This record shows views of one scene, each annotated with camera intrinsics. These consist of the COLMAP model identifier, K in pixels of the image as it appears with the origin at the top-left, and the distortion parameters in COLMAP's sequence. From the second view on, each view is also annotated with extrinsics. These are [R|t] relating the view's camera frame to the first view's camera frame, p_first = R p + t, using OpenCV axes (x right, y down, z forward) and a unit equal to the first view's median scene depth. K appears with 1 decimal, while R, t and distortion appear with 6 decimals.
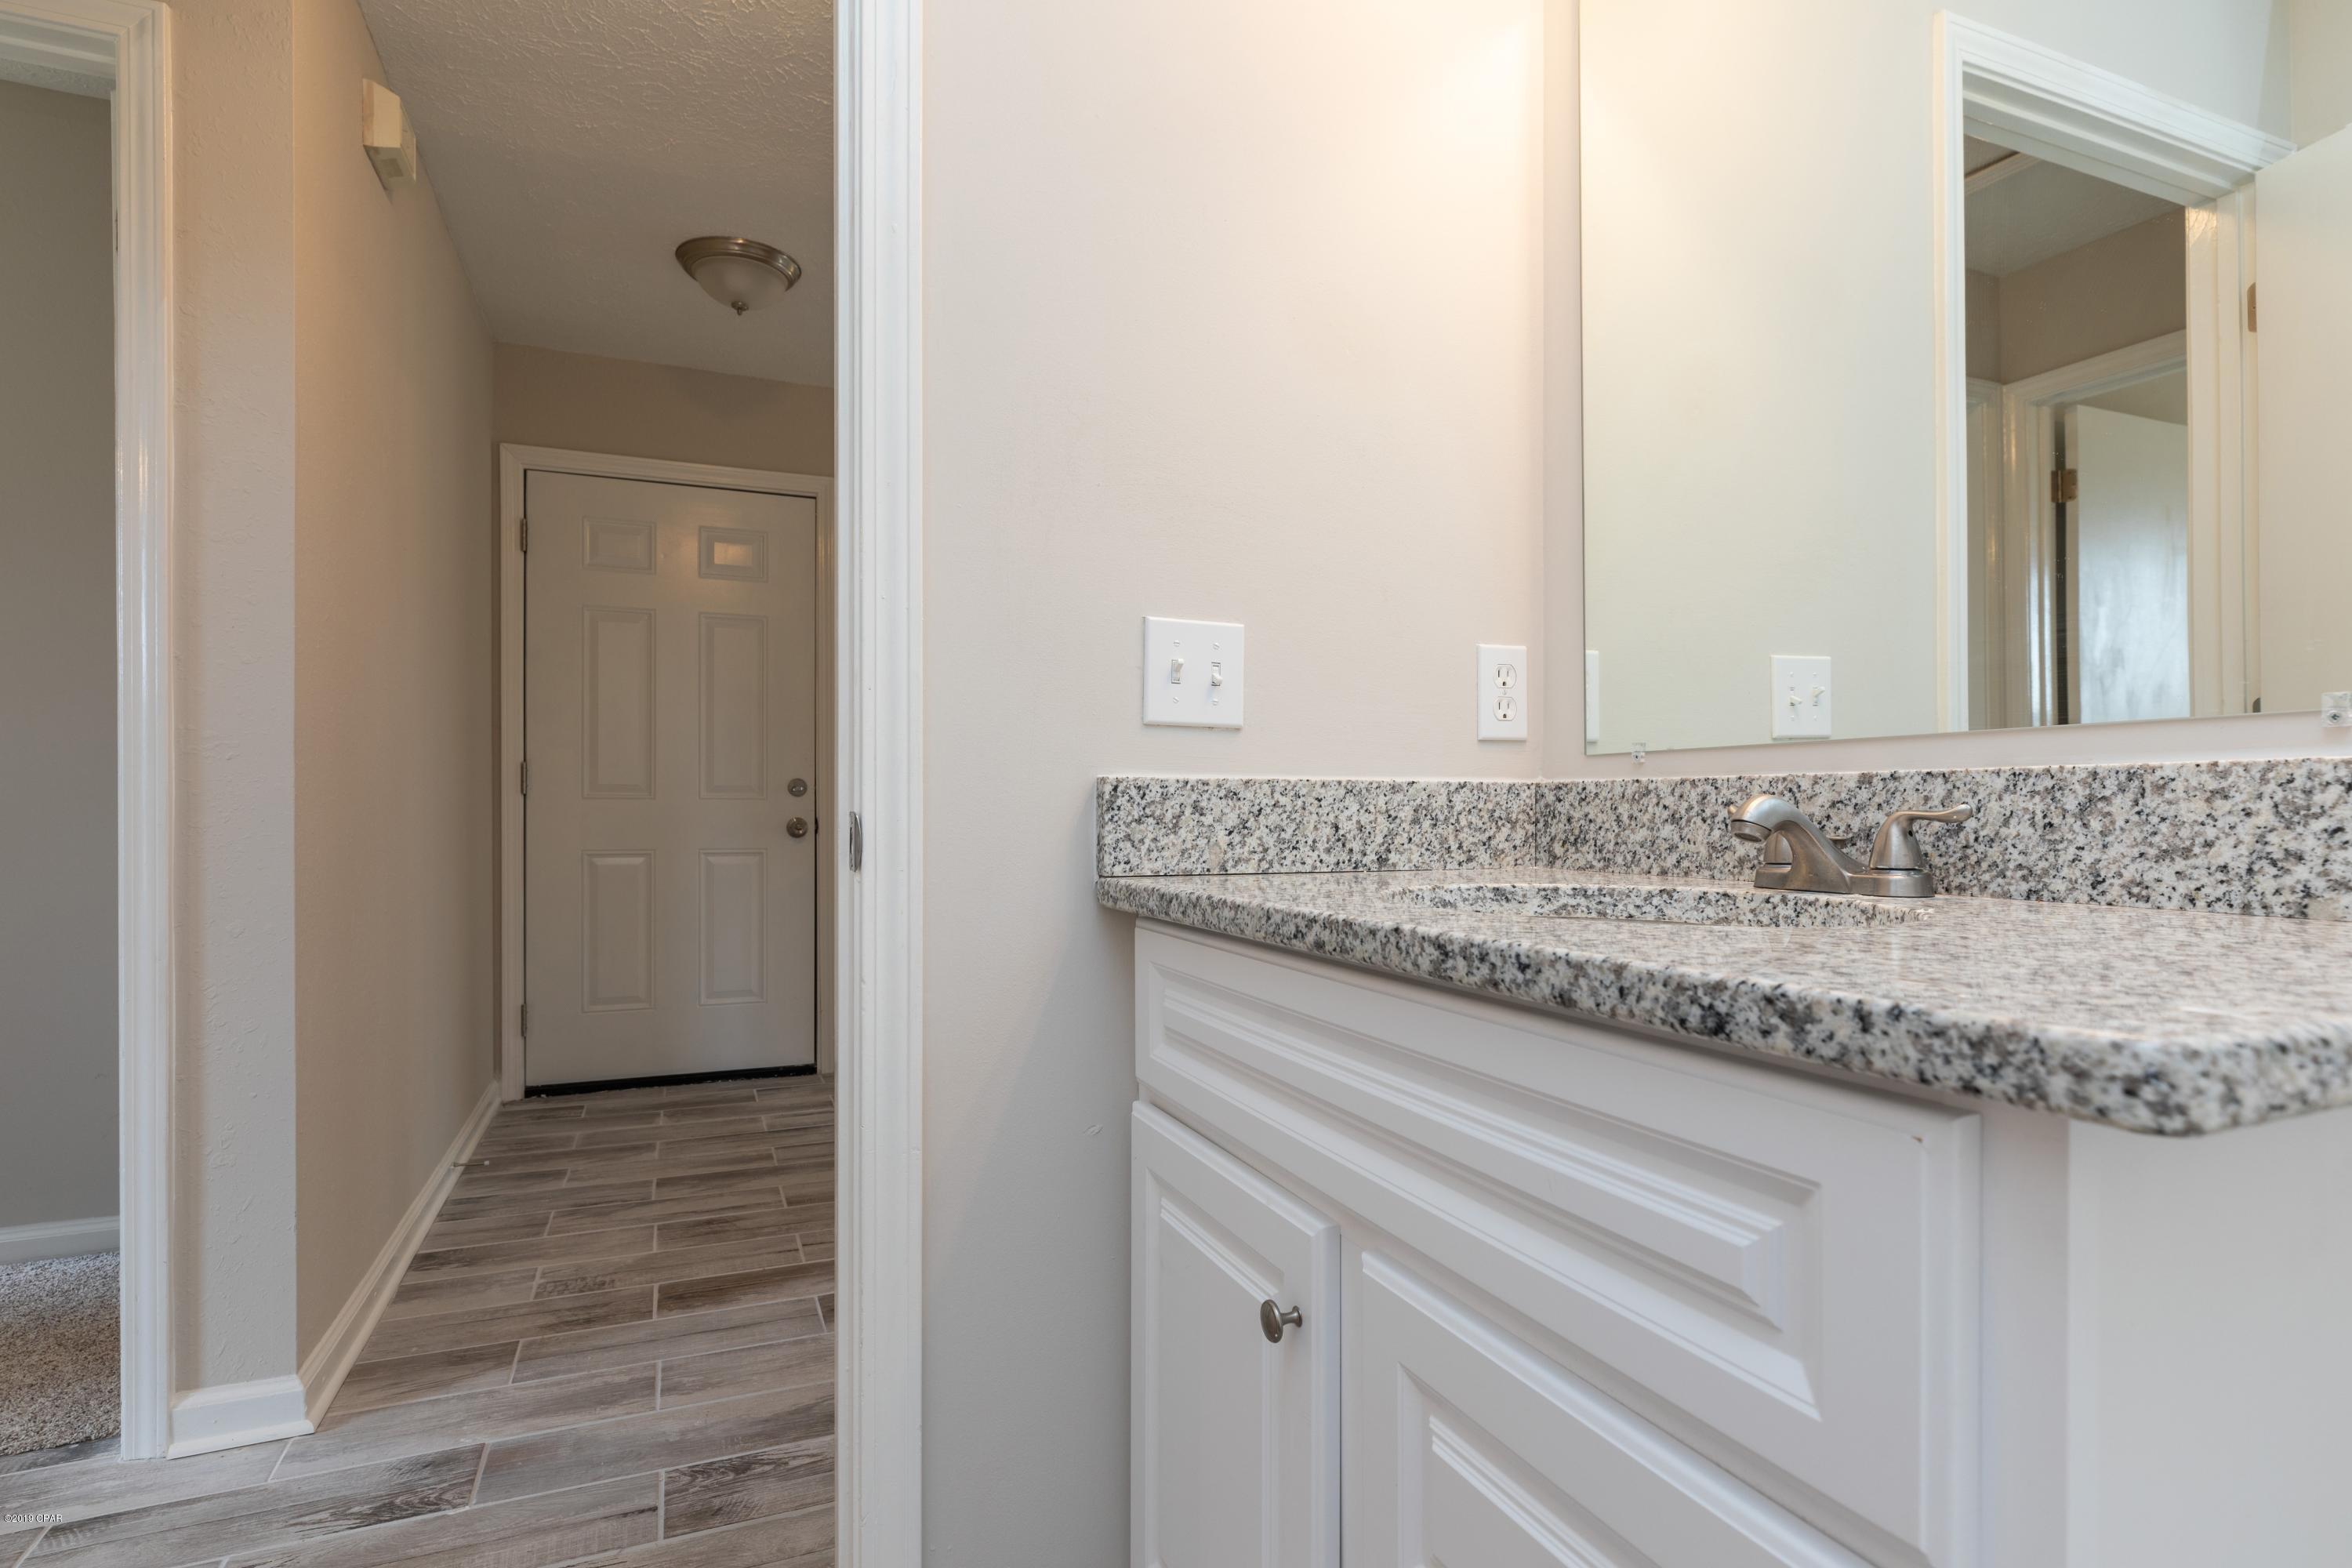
lens RADIAL K [[1186.2, 0, 1176.0], [0, 1186.2, 784.0], [0, 0, 1]] dist [-0.001561, -0.000492]
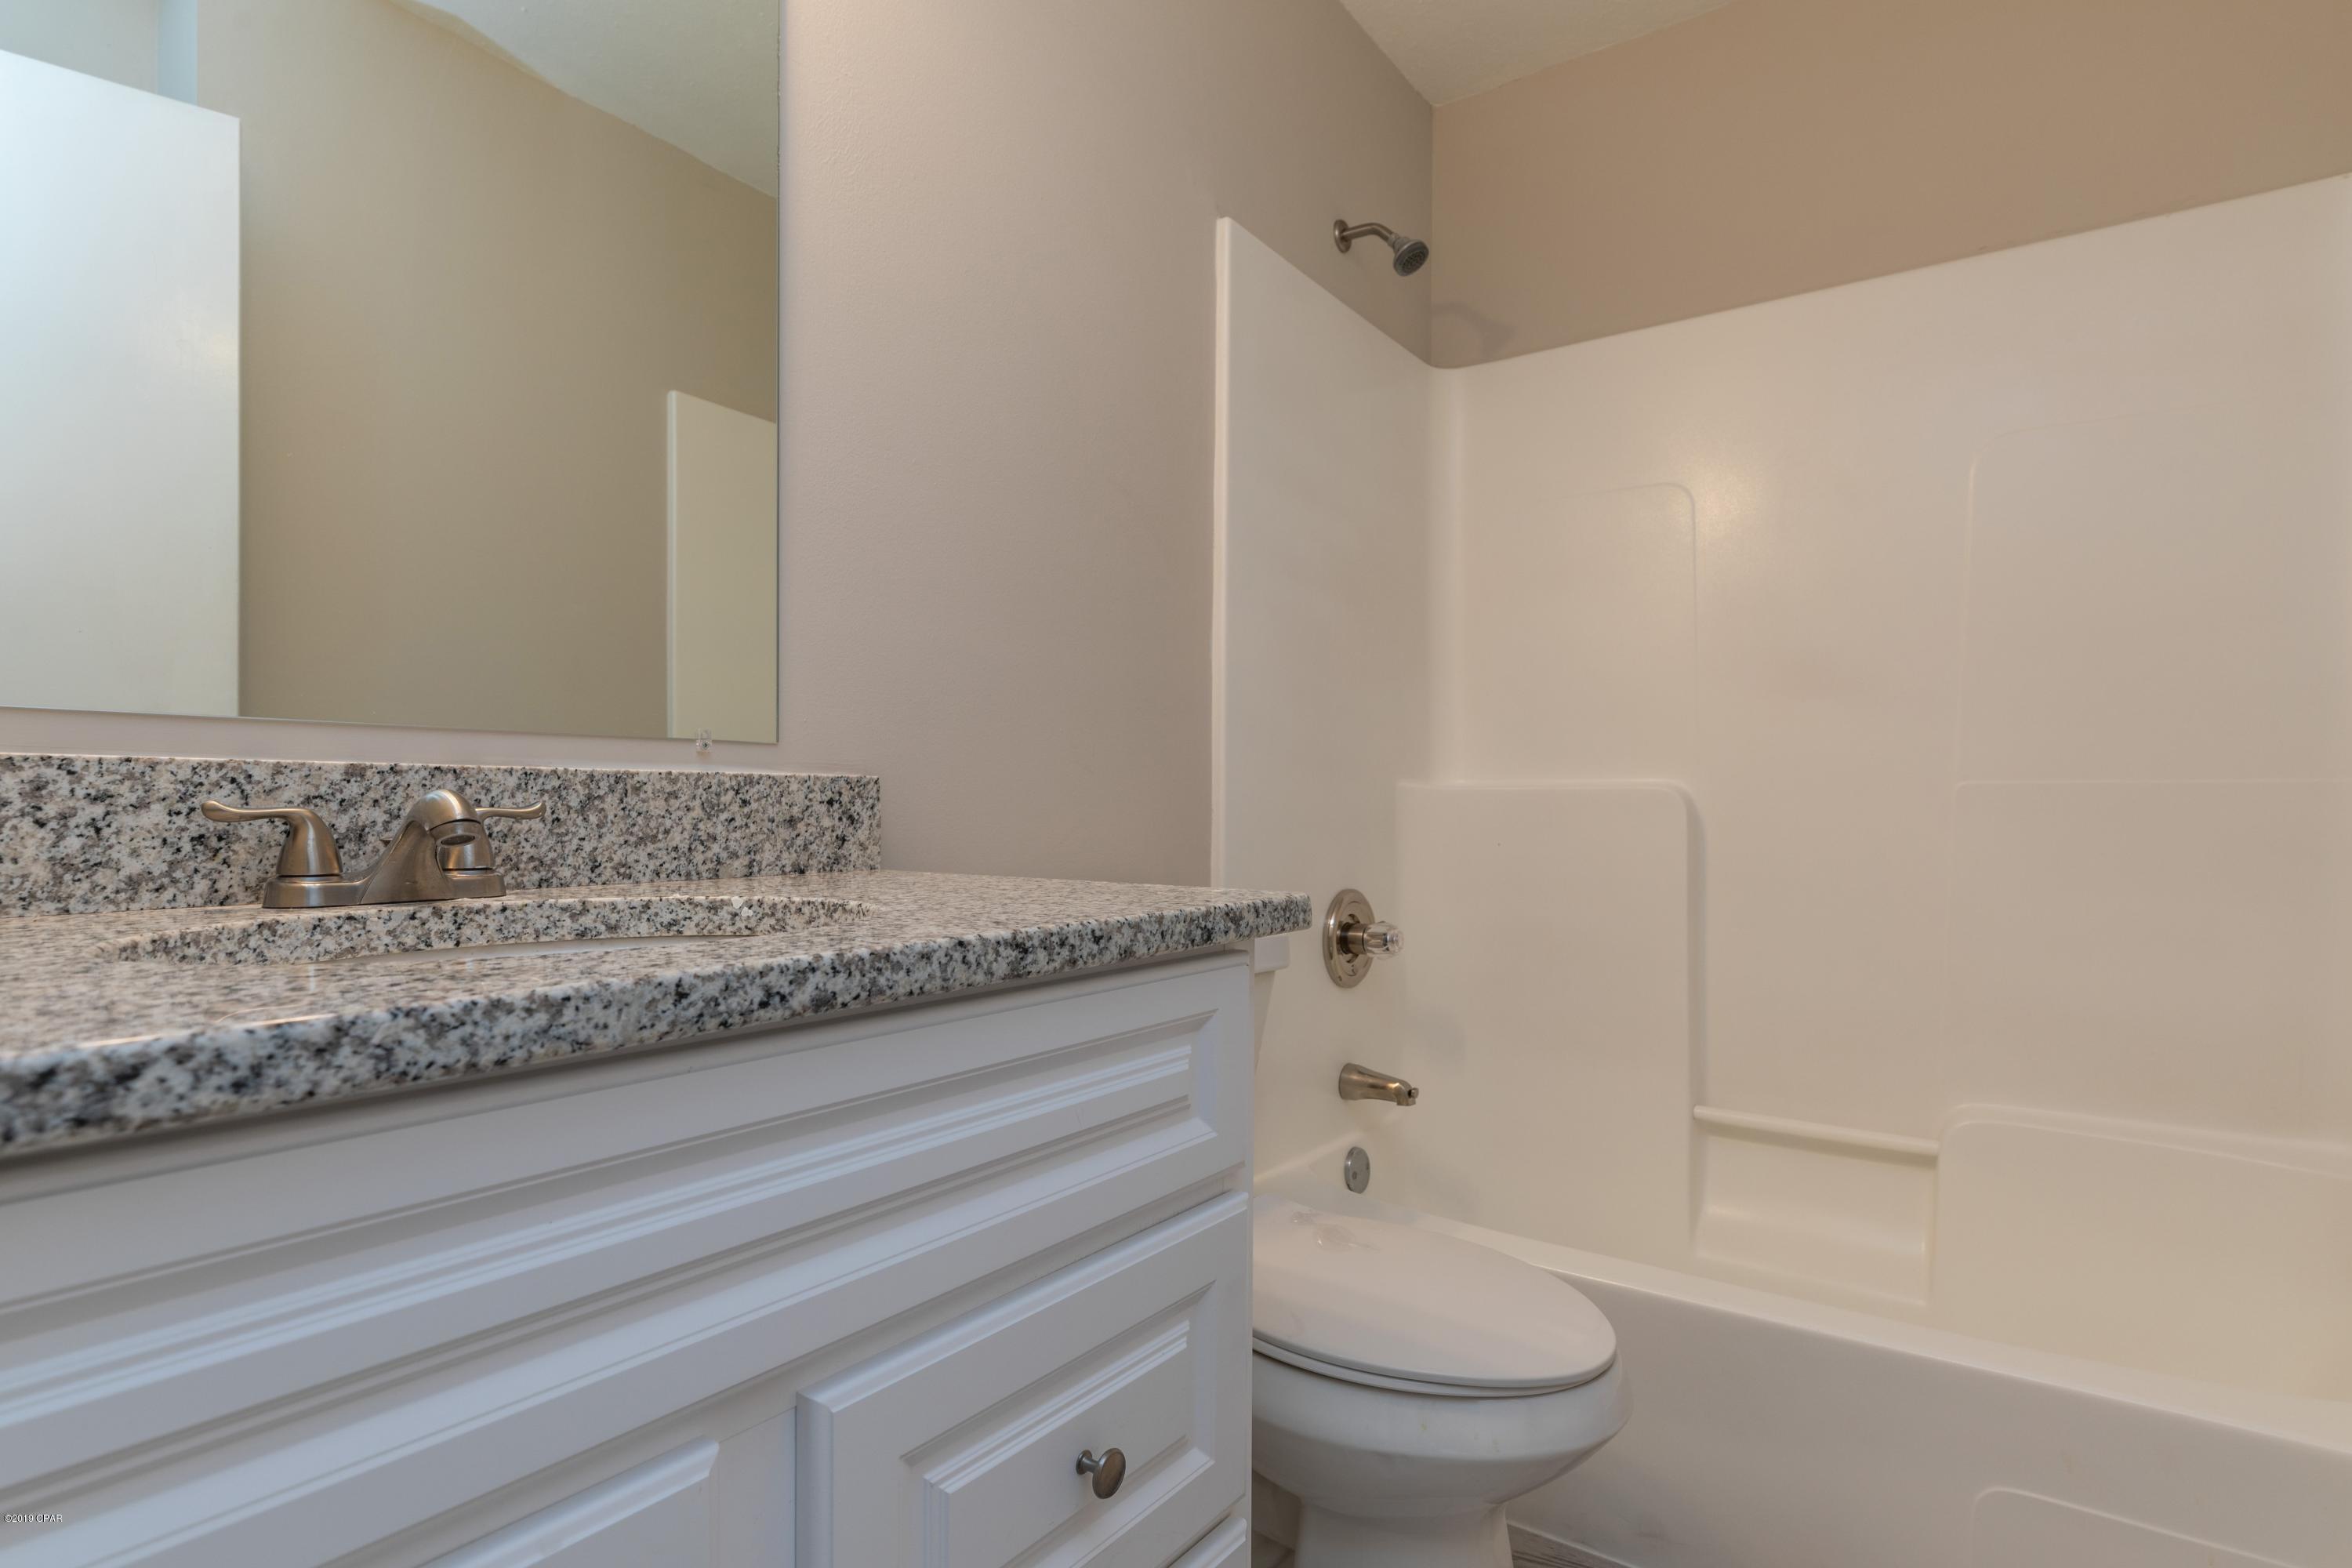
lens RADIAL K [[1186.2, 0, 1176.0], [0, 1186.2, 784.0], [0, 0, 1]] dist [-0.001561, -0.000492]
pose [[-0.522857, 0.013746, 0.852310, -0.584490], [-0.020485, 0.999379, -0.028684, 0.022302], [-0.852174, -0.032457, -0.522251, 1.177428]]
